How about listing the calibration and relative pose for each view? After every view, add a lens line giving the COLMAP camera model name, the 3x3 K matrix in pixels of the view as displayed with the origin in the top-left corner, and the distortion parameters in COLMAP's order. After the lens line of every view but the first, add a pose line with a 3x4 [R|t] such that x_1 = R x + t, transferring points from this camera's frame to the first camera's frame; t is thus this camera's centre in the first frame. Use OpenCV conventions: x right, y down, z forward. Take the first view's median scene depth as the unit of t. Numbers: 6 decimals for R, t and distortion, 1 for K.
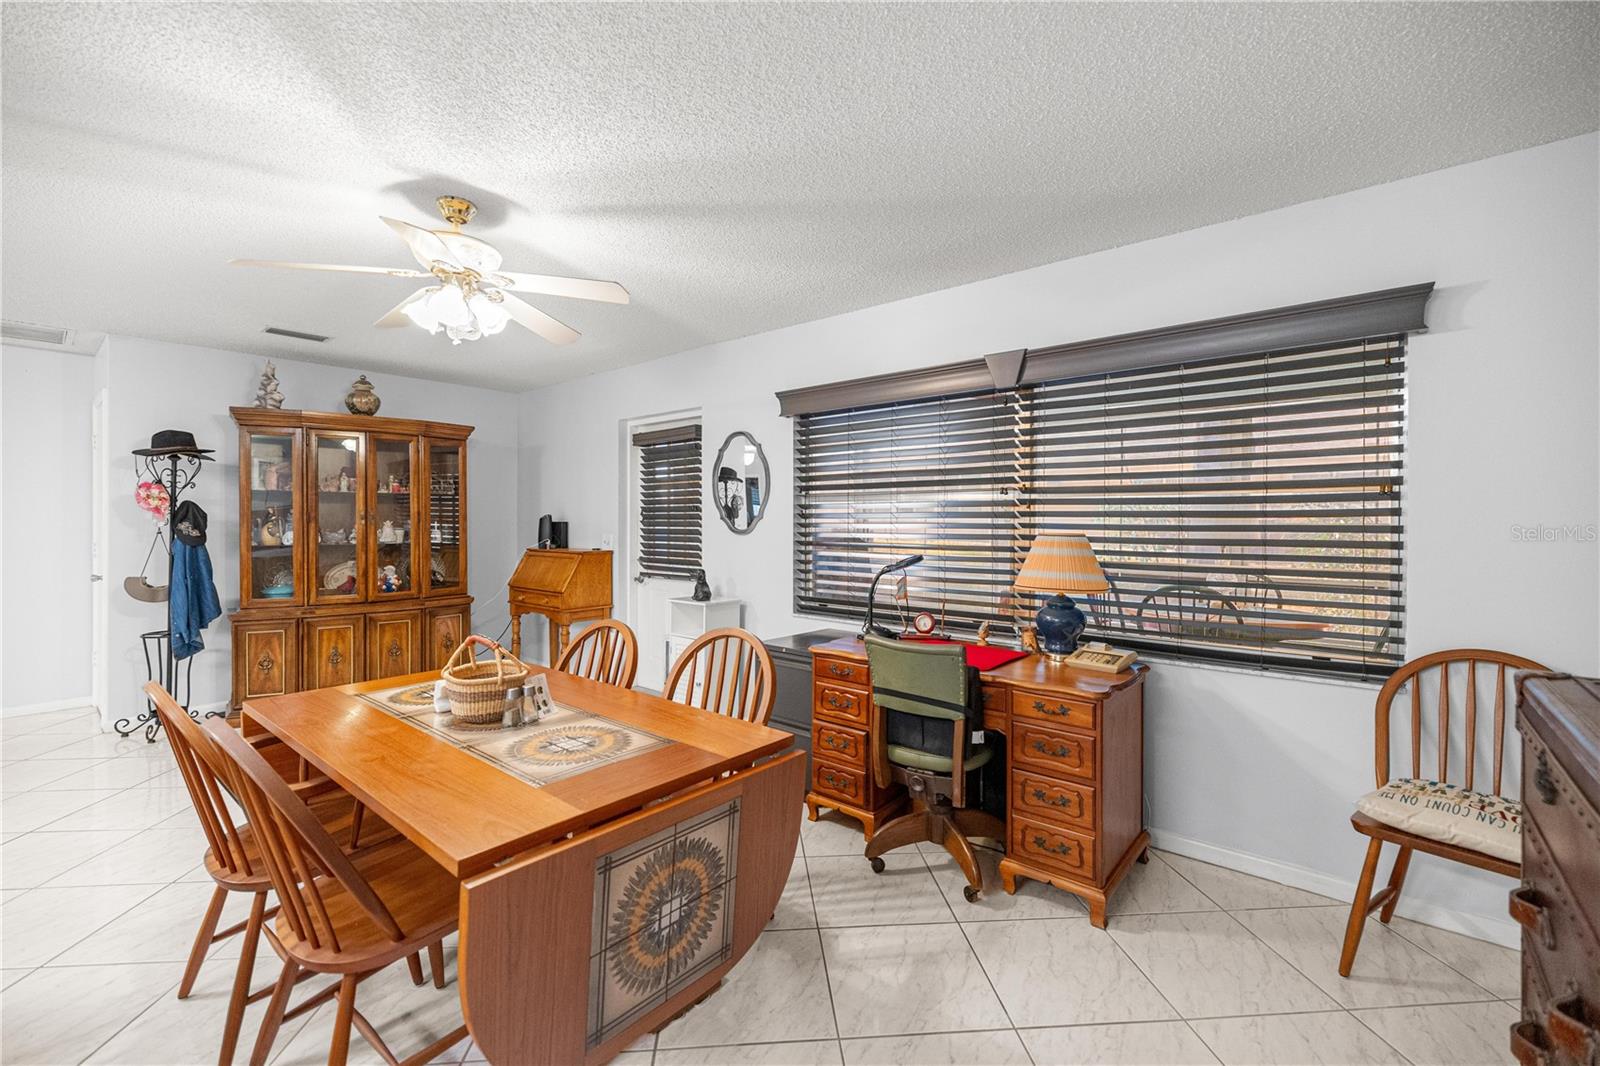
lens RADIAL K [[682.2, 0, 800.0], [0, 682.2, 533.0], [0, 0, 1]] dist [-0.000149, 0.000058]
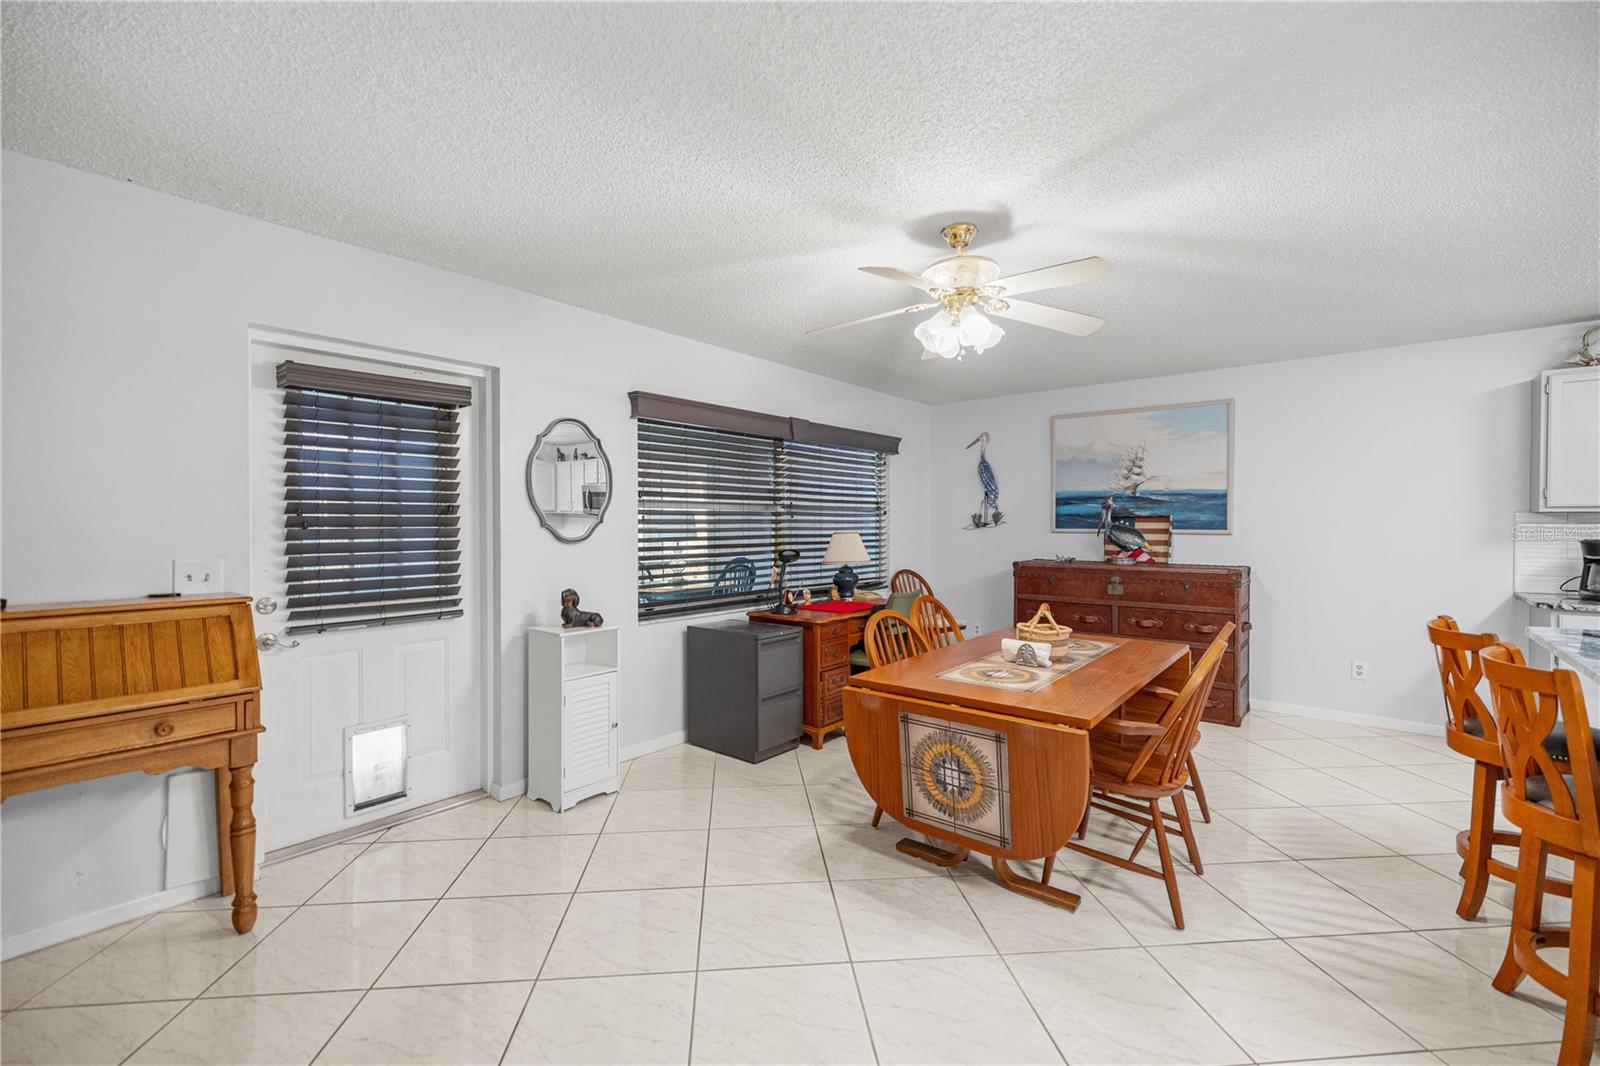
lens RADIAL K [[662.2, 0, 800.0], [0, 662.2, 533.0], [0, 0, 1]] dist [-0.000100, -0.000016]
pose [[-0.009179, -0.013810, 0.999863, -0.956812], [0.024410, 0.999604, 0.014030, -0.016665], [-0.999660, 0.024536, -0.008838, 0.781421]]
